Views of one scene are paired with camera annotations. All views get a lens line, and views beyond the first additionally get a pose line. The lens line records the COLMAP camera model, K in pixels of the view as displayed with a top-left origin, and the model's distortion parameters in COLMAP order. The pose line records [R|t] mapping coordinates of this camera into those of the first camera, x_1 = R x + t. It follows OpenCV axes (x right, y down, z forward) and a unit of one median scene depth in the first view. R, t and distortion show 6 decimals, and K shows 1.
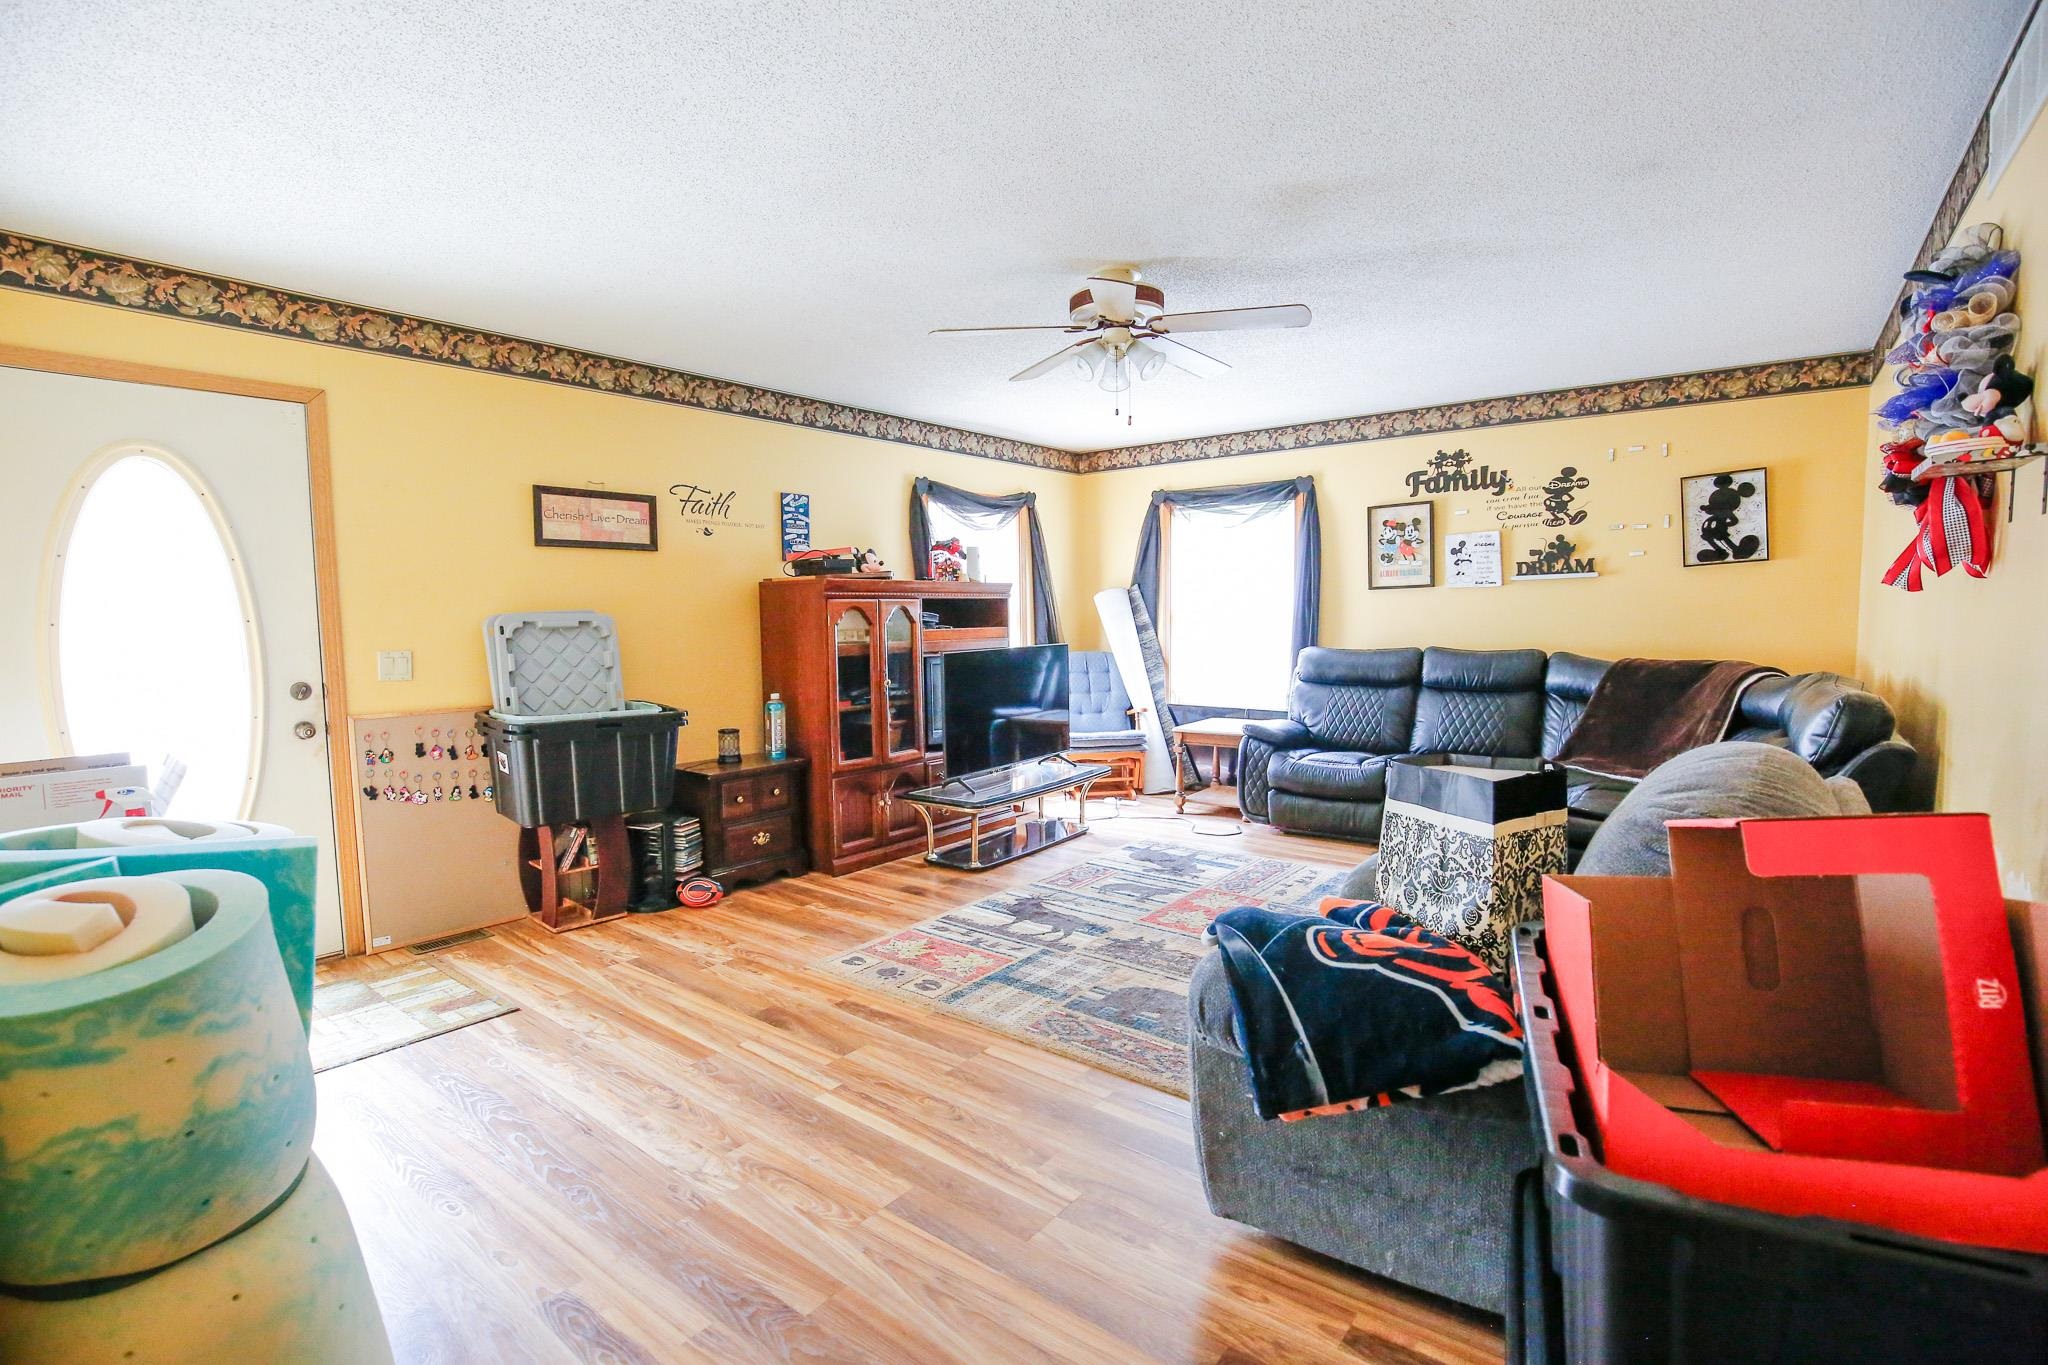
lens RADIAL K [[934.5, 0, 1030.8], [0, 934.5, 681.2], [0, 0, 1]] dist [-0.016506, 0.000609]
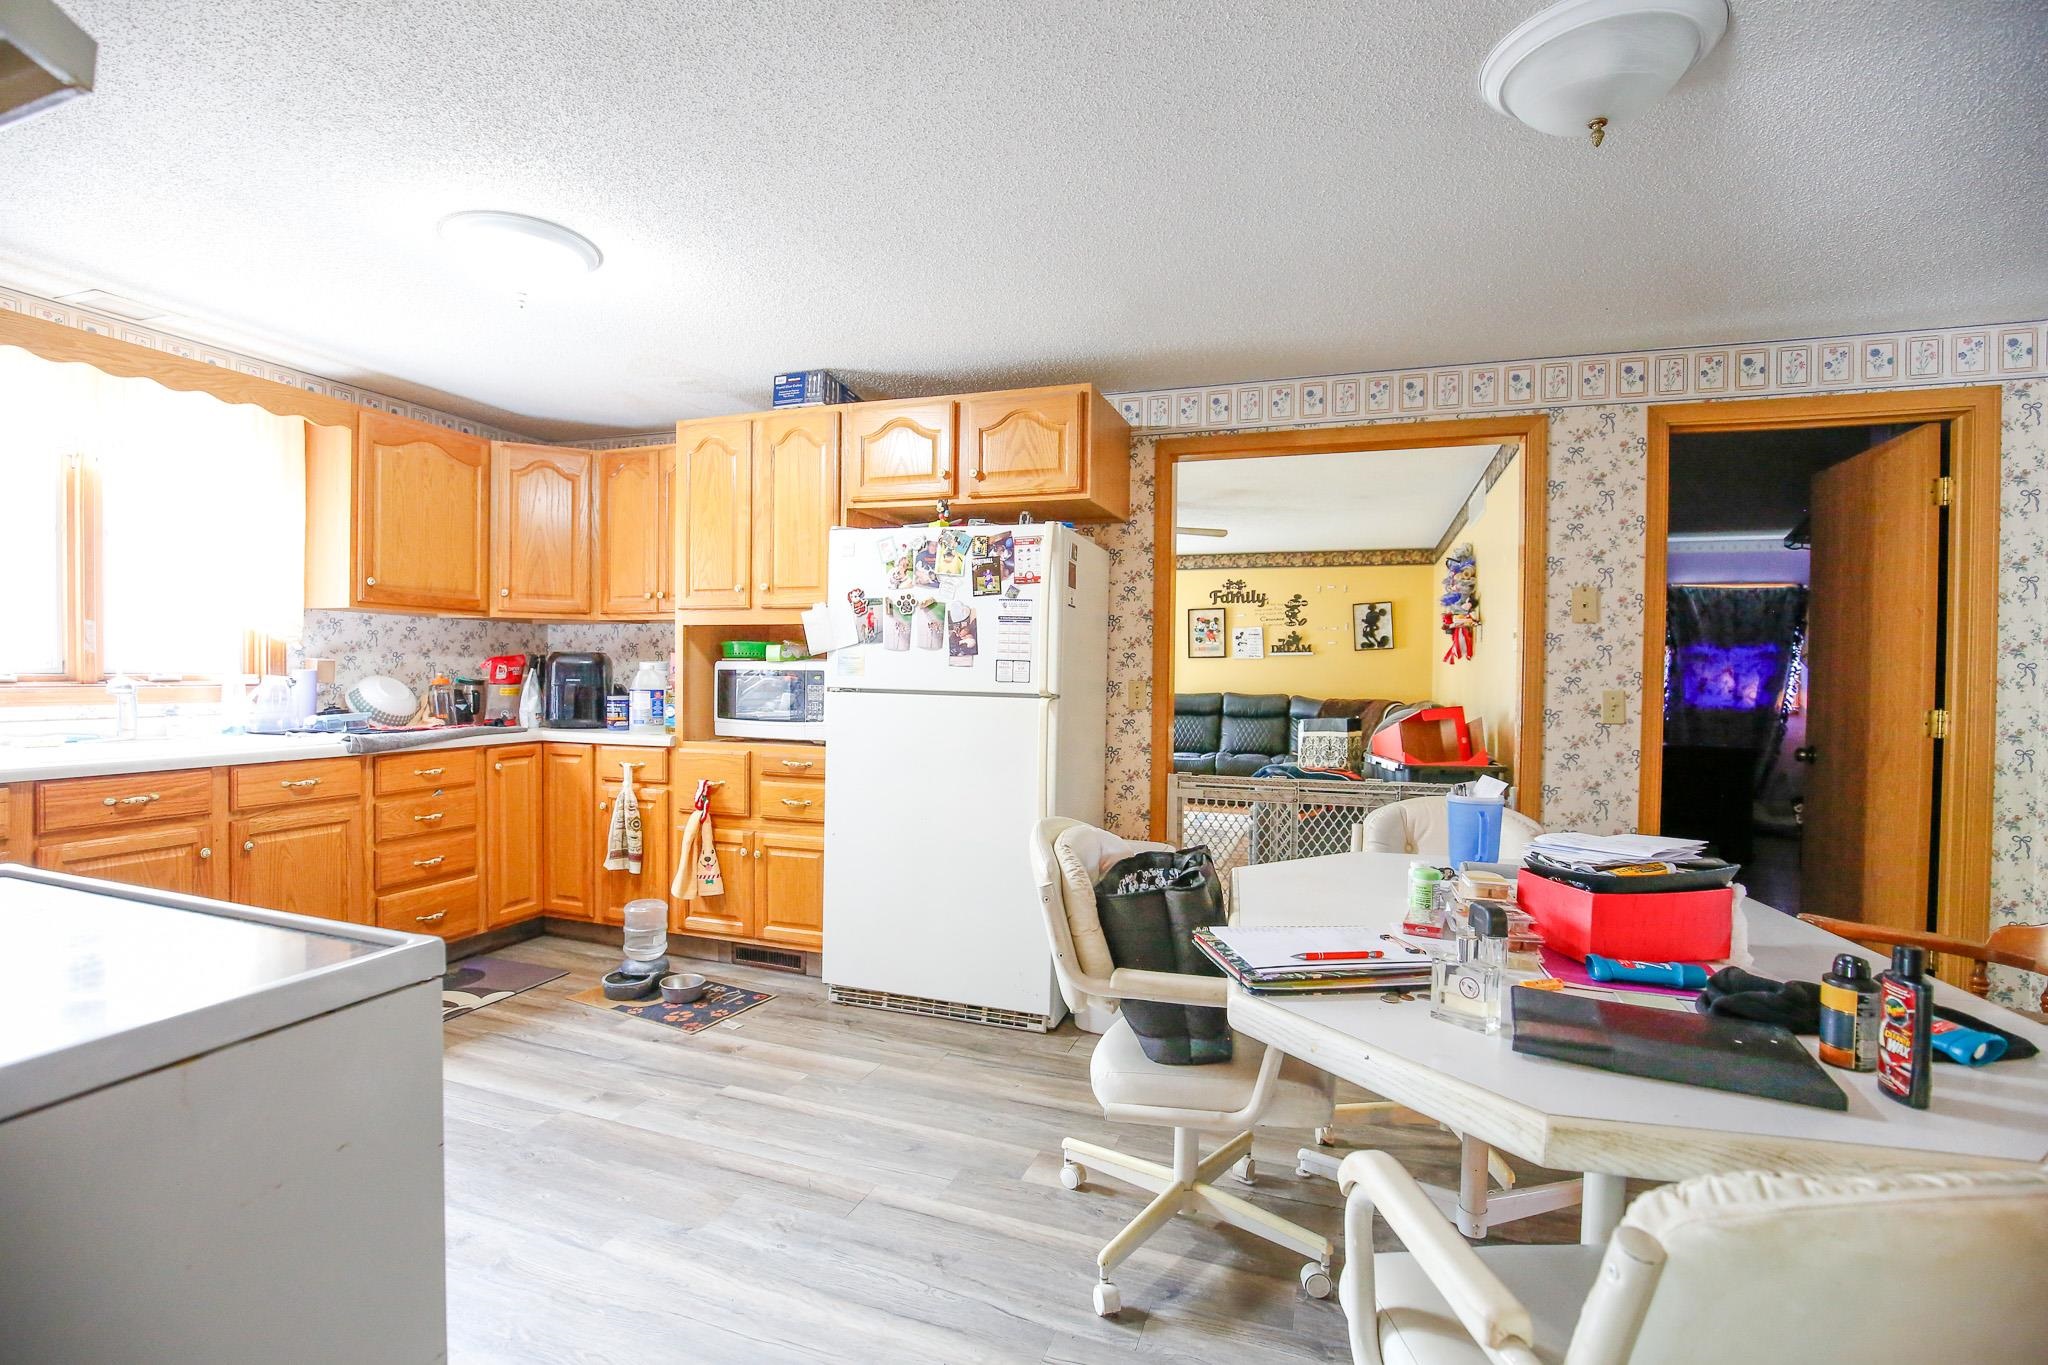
lens RADIAL K [[934.5, 0, 1013.8], [0, 934.5, 683.9], [0, 0, 1]] dist [-0.016506, 0.000609]
pose [[0.950285, 0.019851, 0.310749, -0.515197], [0.000096, 0.997947, -0.064044, 0.061841], [-0.311383, 0.060890, 0.948332, -0.550236]]
